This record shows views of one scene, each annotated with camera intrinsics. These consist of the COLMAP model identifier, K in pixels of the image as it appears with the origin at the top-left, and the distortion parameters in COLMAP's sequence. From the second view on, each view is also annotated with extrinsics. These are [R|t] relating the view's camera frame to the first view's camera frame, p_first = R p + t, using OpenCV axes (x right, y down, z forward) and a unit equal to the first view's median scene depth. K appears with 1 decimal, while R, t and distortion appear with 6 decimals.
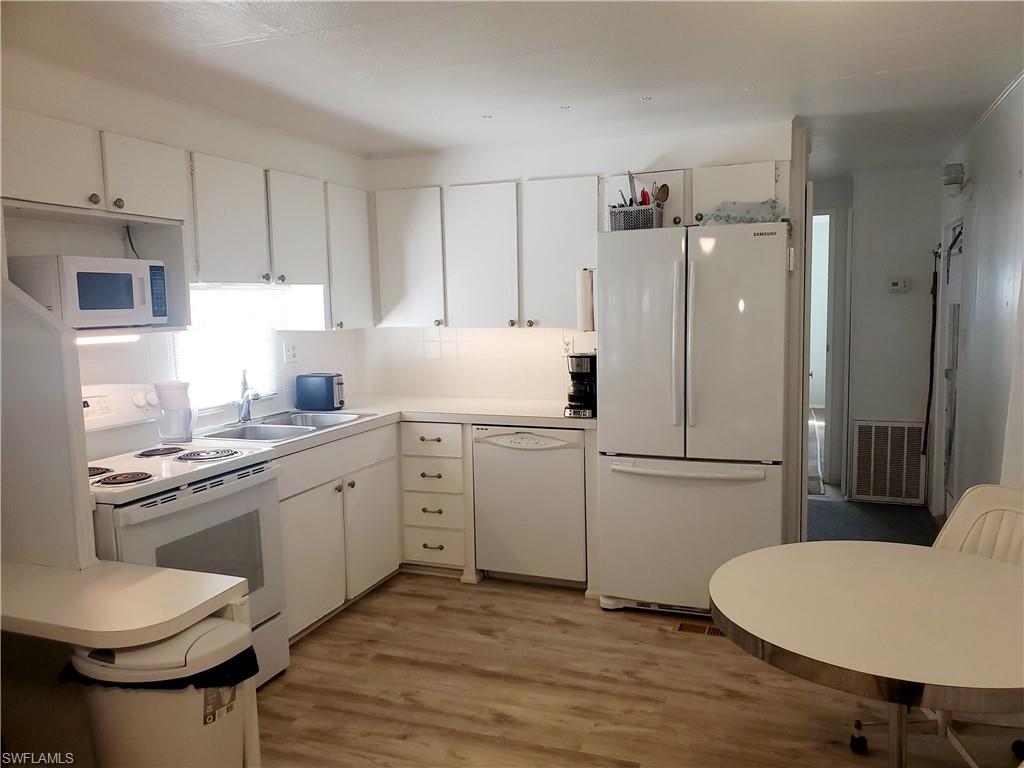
lens RADIAL K [[790.6, 0, 526.3], [0, 790.6, 382.0], [0, 0, 1]] dist [0.011174, -0.003752]
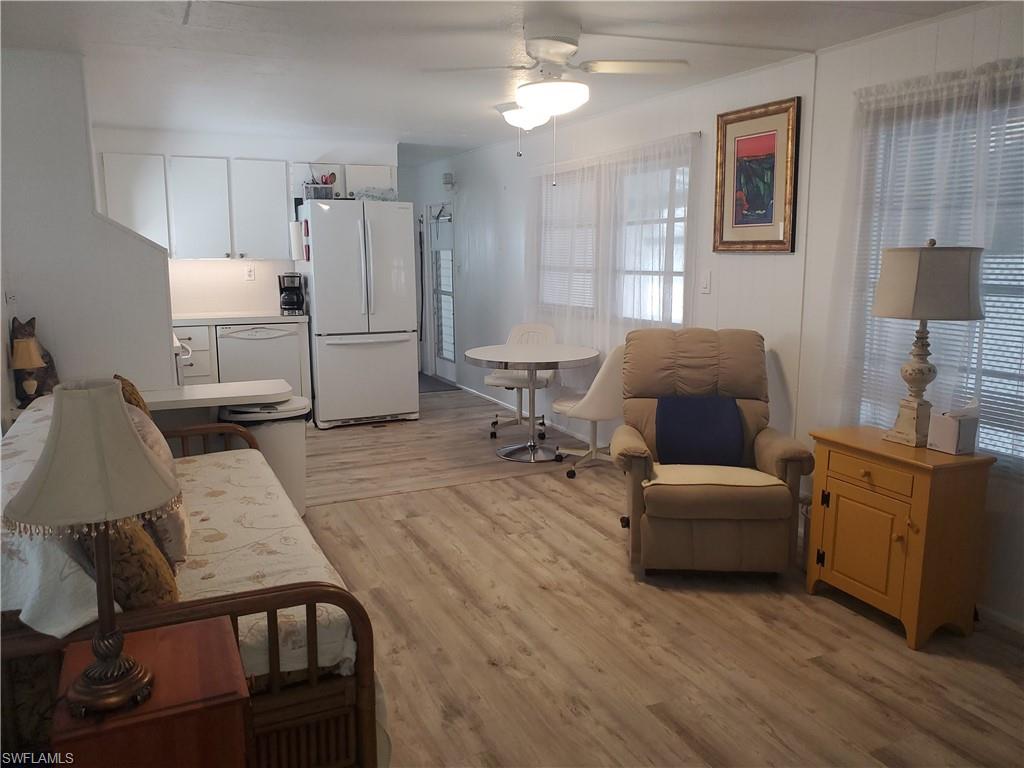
lens RADIAL K [[781.8, 0, 518.2], [0, 781.8, 374.2], [0, 0, 1]] dist [0.092236, -0.231868]
pose [[0.697265, -0.095768, 0.710387, -0.771910], [0.062585, 0.995384, 0.072759, 0.077123], [-0.714076, -0.006273, 0.700040, -0.443751]]
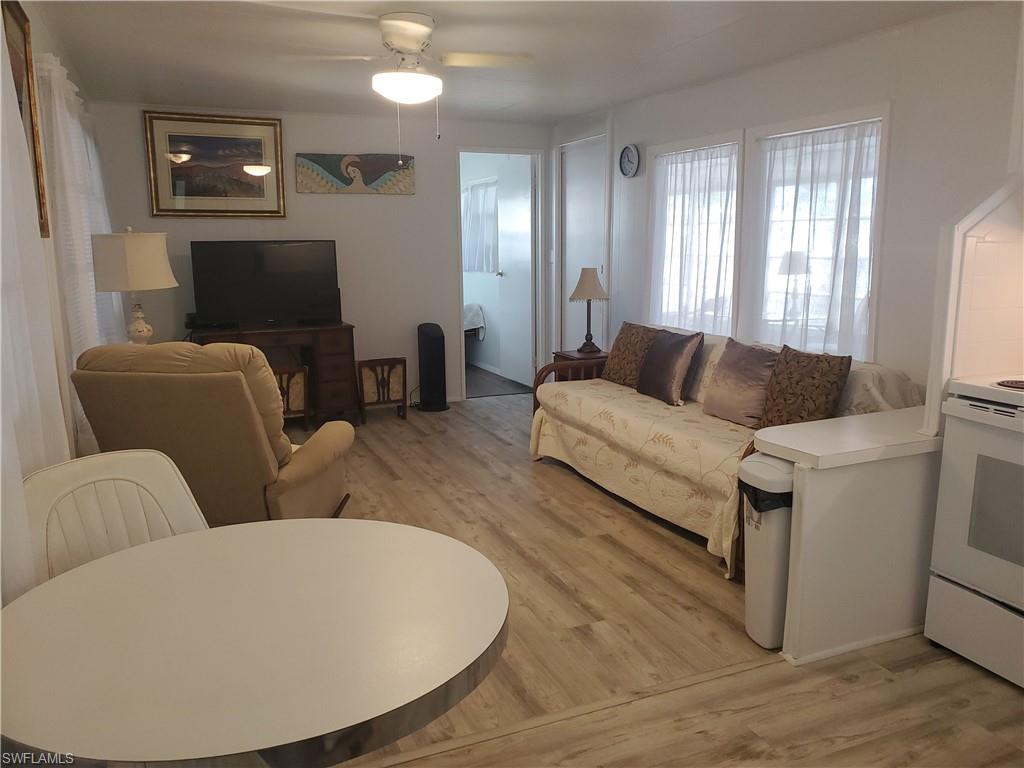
lens RADIAL K [[781.8, 0, 518.2], [0, 781.8, 374.2], [0, 0, 1]] dist [0.092236, -0.231868]
pose [[-0.721351, 0.140648, -0.678138, 0.392549], [-0.053524, 0.964912, 0.257061, -0.070471], [0.690499, 0.221727, -0.688512, 0.839302]]
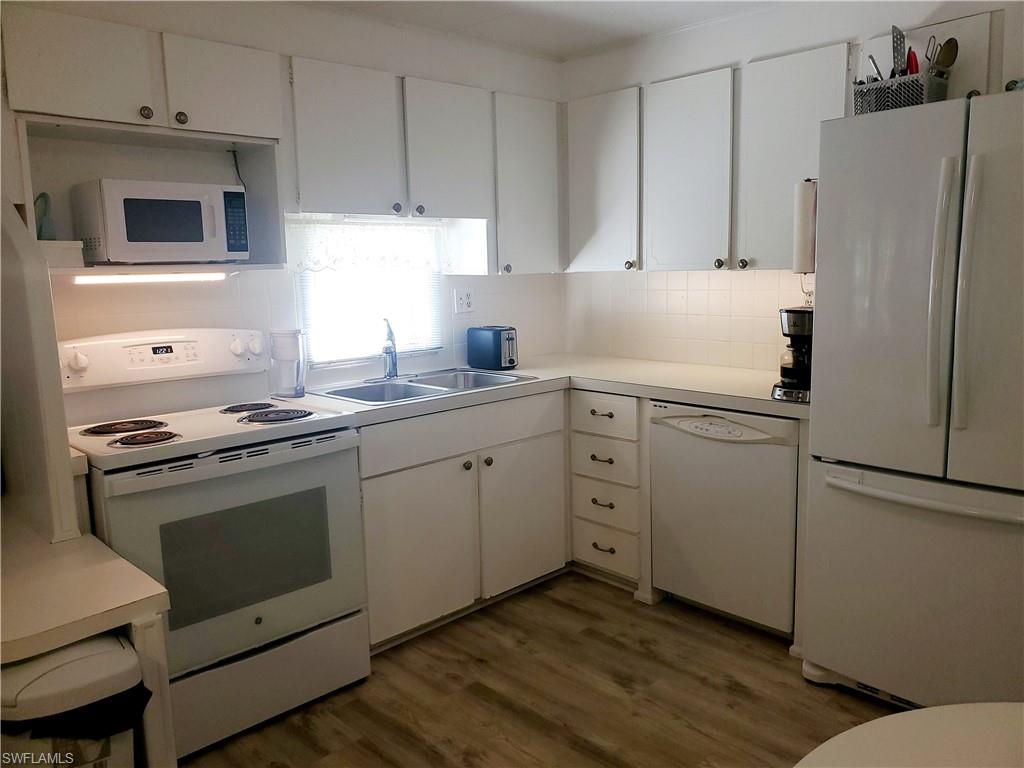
lens RADIAL K [[790.6, 0, 526.3], [0, 790.6, 382.0], [0, 0, 1]] dist [0.011174, -0.003752]
pose [[0.901548, 0.062768, -0.428102, 0.158106], [-0.039220, 0.997204, 0.063616, -0.006756], [0.430898, -0.040562, 0.901488, 0.284553]]
